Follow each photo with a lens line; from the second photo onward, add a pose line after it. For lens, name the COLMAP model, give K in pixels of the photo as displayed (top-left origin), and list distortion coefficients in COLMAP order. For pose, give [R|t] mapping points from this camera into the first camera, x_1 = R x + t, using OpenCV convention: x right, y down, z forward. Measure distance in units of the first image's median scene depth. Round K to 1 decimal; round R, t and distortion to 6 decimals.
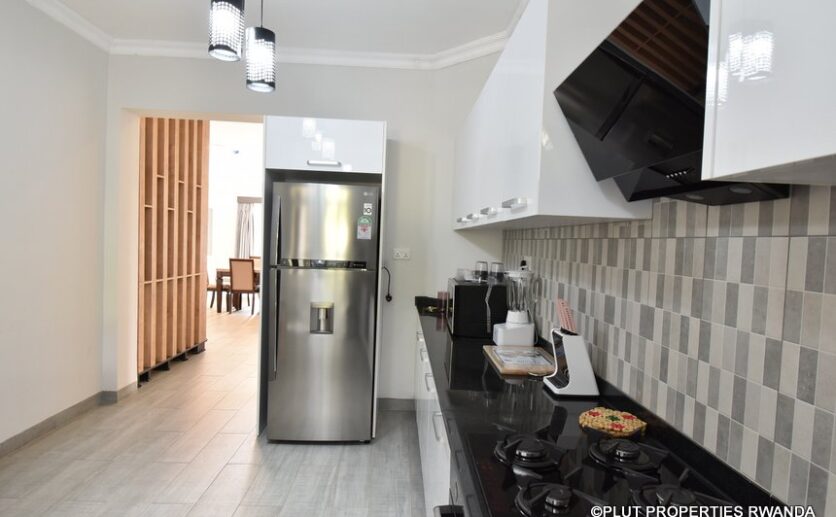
lens RADIAL K [[473.3, 0, 418.0], [0, 473.3, 258.5], [0, 0, 1]] dist [0.007133, -0.021162]
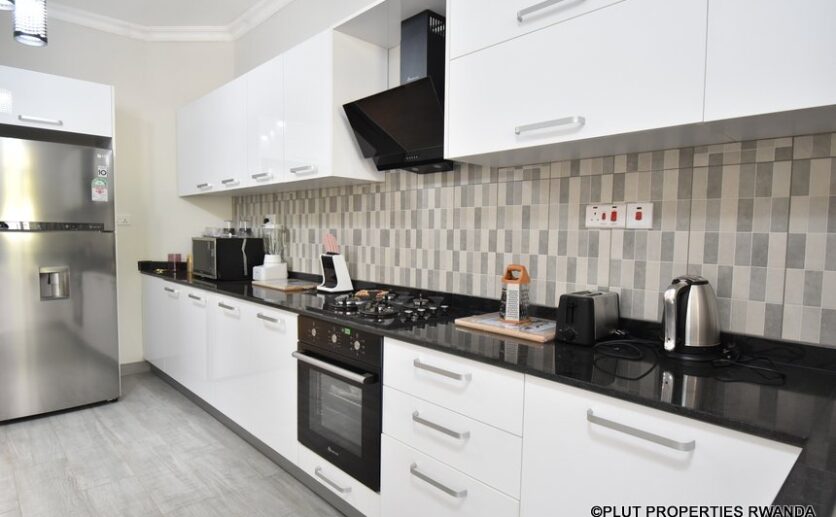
lens RADIAL K [[473.3, 0, 418.0], [0, 473.3, 258.5], [0, 0, 1]] dist [0.007133, -0.021162]
pose [[0.745215, -0.060050, 0.664115, -0.602590], [0.037460, 0.998134, 0.048217, 0.120794], [-0.665772, -0.011054, 0.746074, -0.425837]]
